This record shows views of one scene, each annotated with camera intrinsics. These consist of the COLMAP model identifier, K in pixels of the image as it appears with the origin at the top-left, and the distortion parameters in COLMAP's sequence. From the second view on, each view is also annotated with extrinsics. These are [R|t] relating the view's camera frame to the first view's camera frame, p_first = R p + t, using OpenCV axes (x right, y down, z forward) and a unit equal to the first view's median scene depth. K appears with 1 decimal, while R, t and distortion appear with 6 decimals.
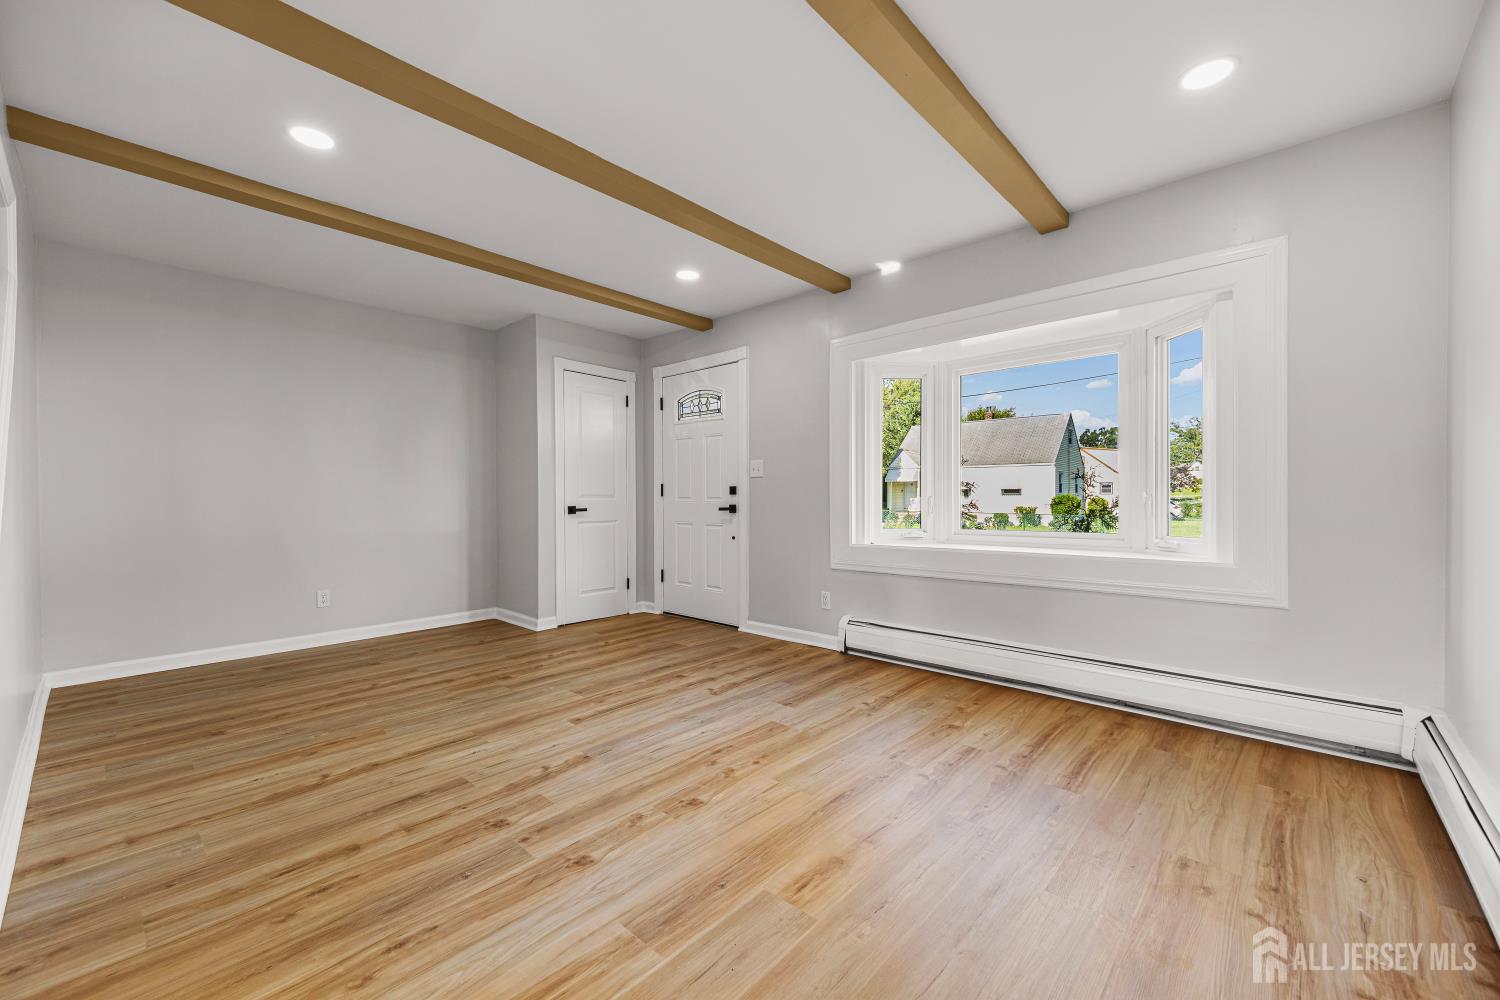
lens RADIAL K [[598.8, 0, 750.0], [0, 598.8, 500.0], [0, 0, 1]] dist [0.000206, 0.000046]
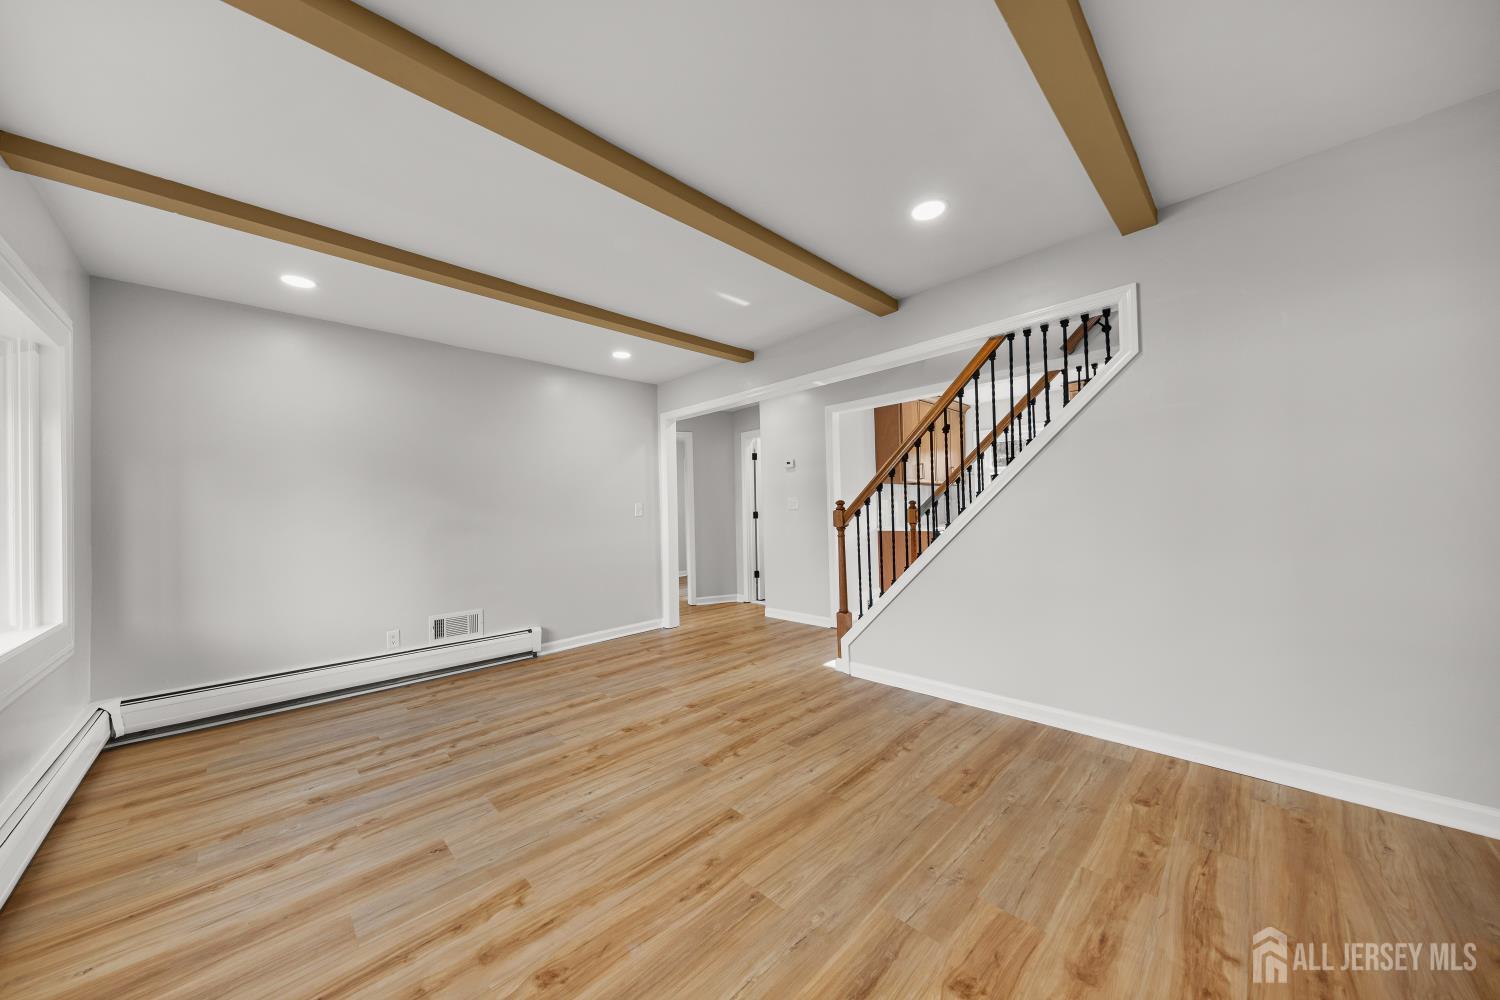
lens RADIAL K [[505.9, 0, 746.0], [0, 505.9, 503.6], [0, 0, 1]] dist [0.012223, -0.002923]
pose [[-0.998187, 0.029363, 0.052537, -0.429217], [0.028567, 0.999466, -0.015839, -0.048747], [-0.052974, -0.014310, -0.998493, 2.034868]]
